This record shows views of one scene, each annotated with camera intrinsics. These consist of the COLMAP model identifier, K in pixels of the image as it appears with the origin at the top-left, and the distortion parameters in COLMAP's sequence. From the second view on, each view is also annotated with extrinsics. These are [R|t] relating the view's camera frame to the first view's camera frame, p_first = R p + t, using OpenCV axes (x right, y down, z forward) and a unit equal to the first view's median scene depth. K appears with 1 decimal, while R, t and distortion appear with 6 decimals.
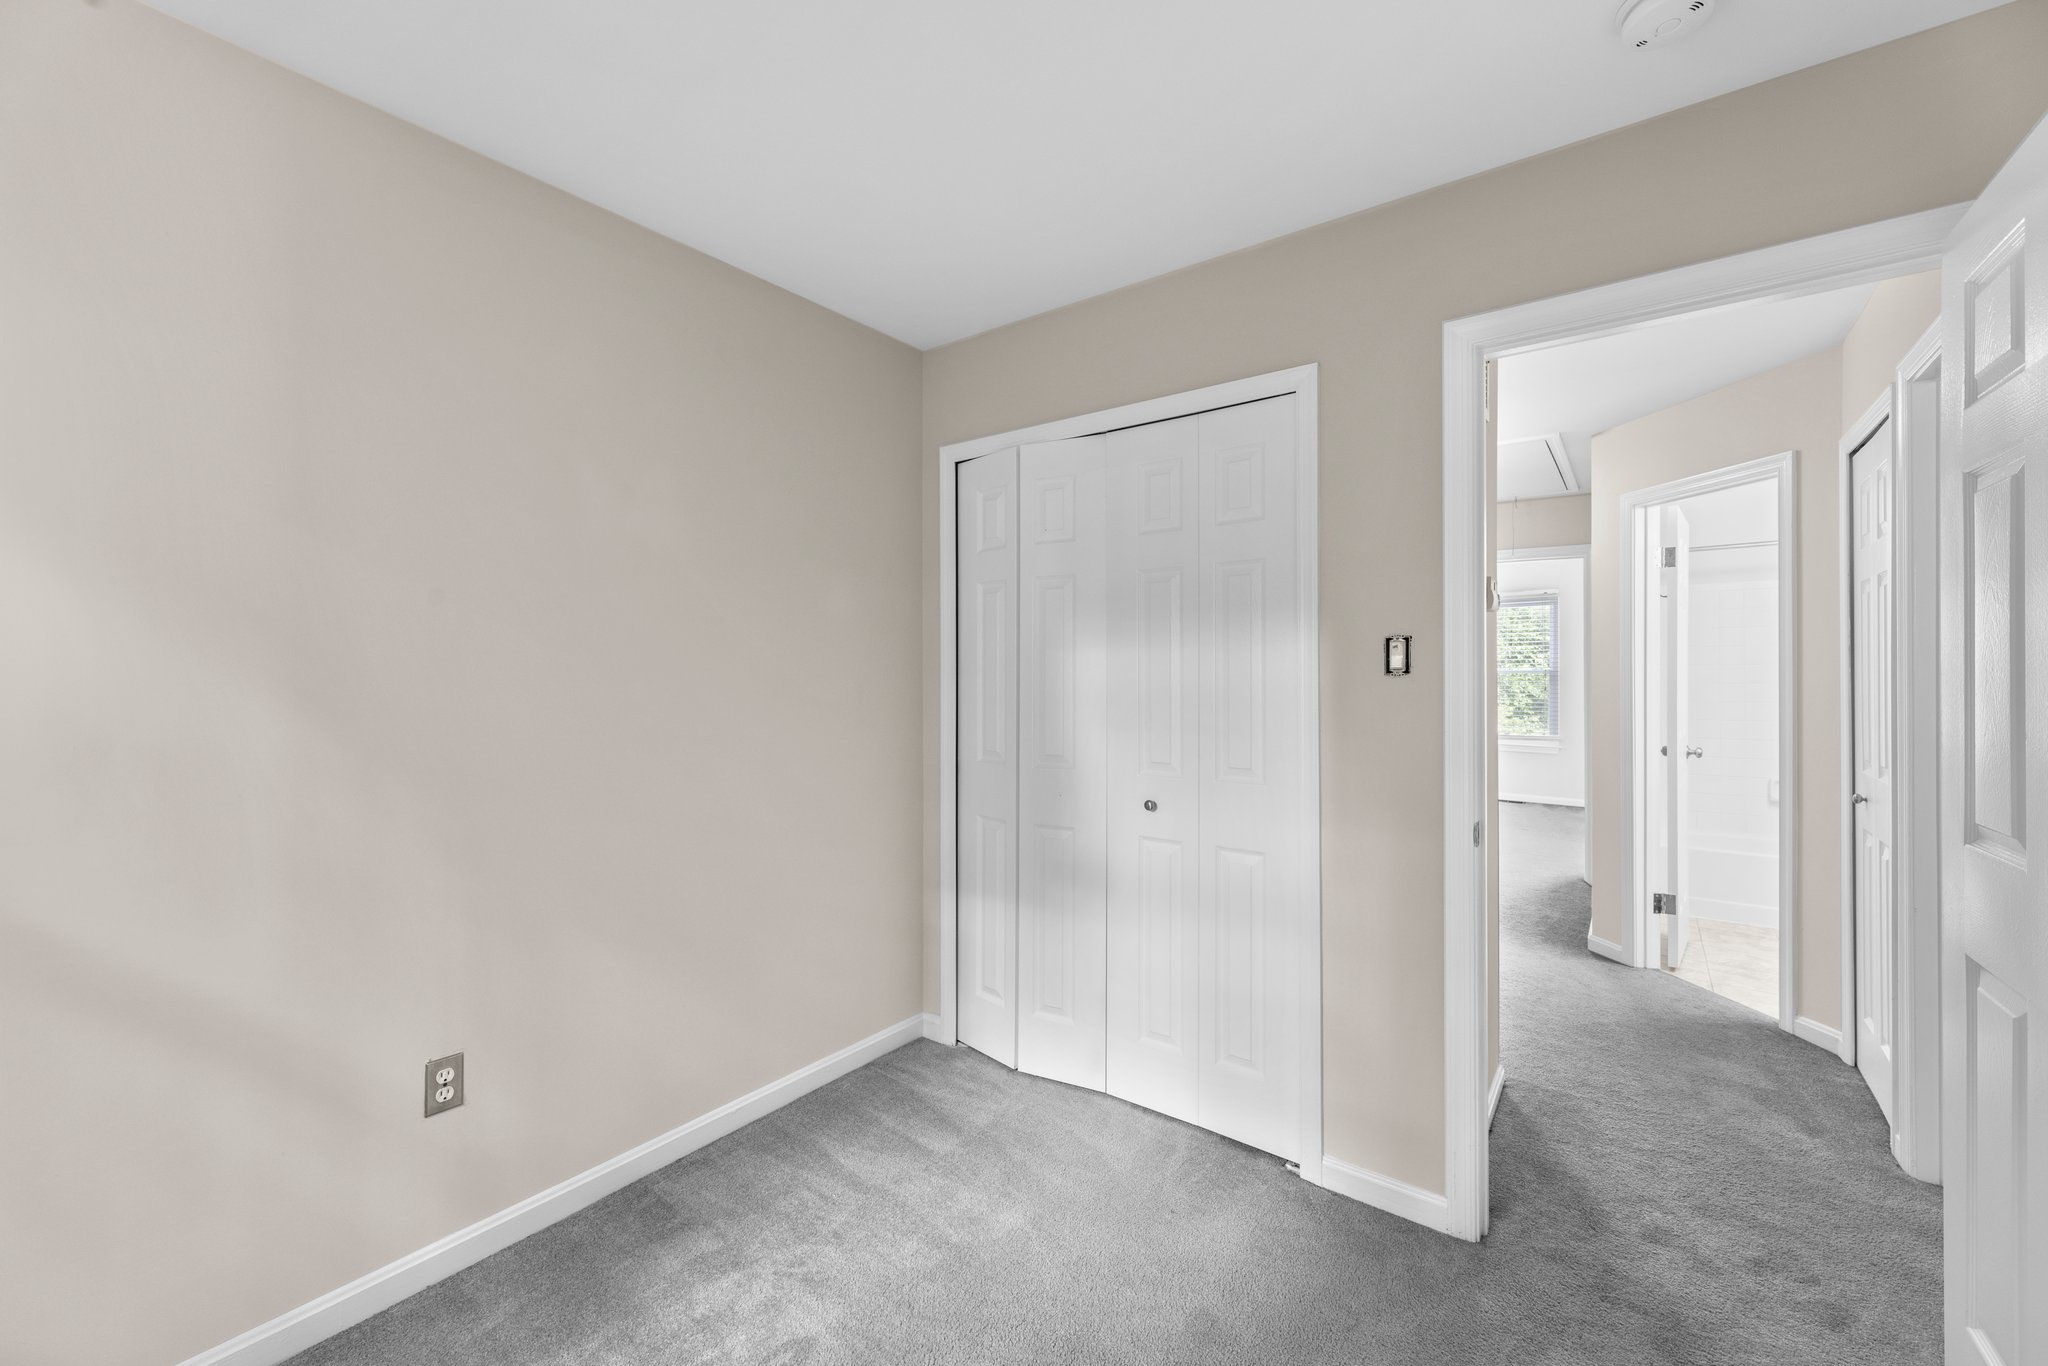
lens RADIAL K [[823.2, 0, 1021.7], [0, 823.2, 673.6], [0, 0, 1]] dist [0.003174, 0.000760]
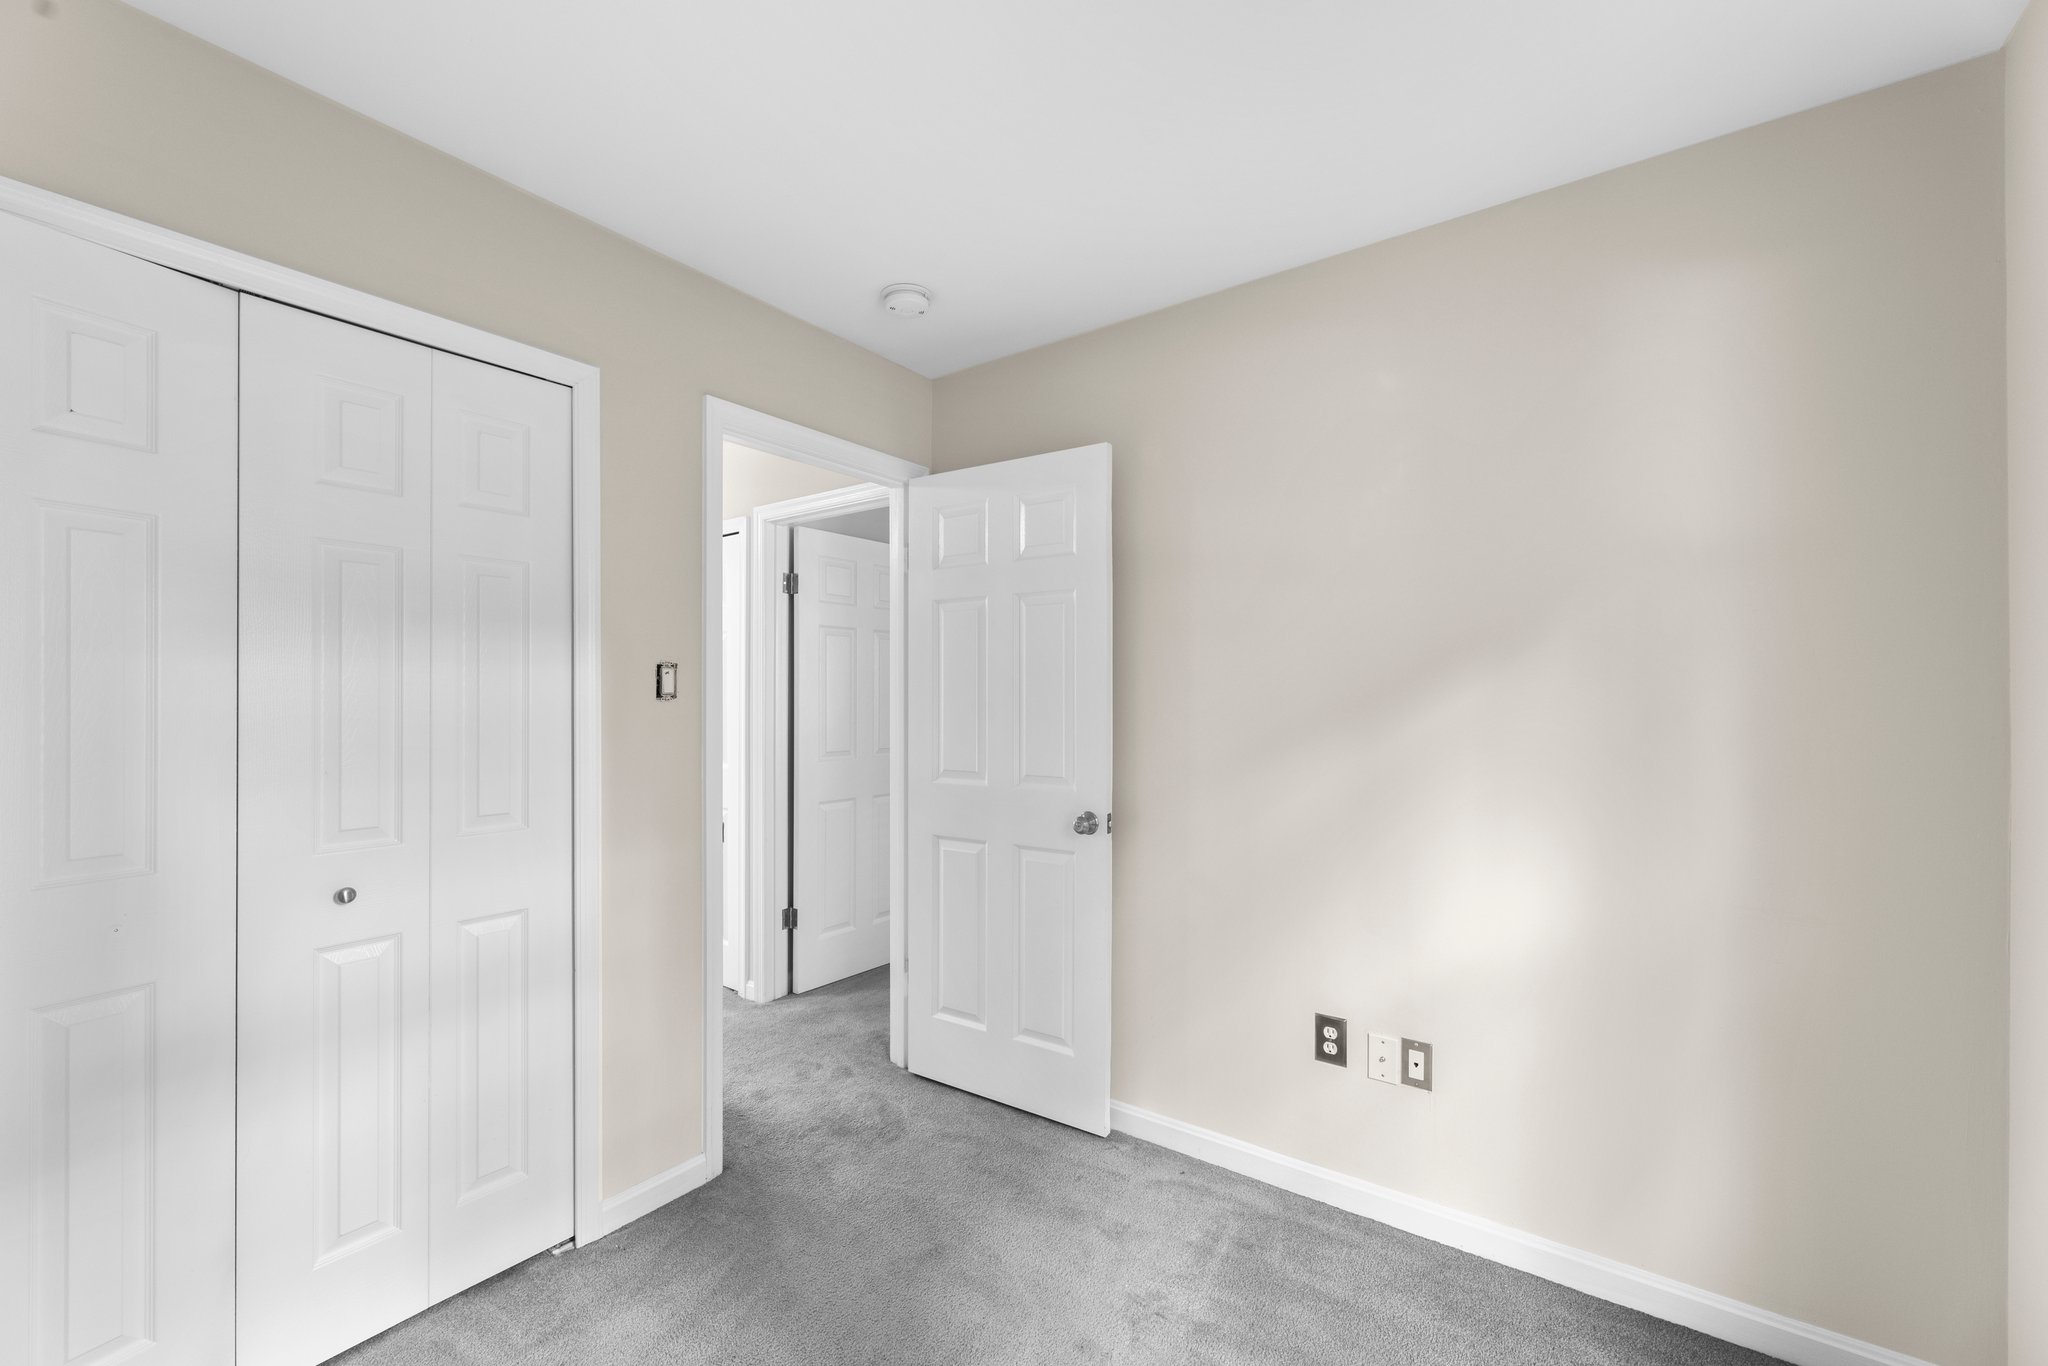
lens RADIAL K [[823.2, 0, 1028.4], [0, 823.2, 696.0], [0, 0, 1]] dist [0.003174, 0.000760]
pose [[-0.021436, 0.003955, 0.999762, -0.608169], [-0.001706, 0.999991, -0.003992, 0.000791], [-0.999769, -0.001791, -0.021429, 0.536375]]
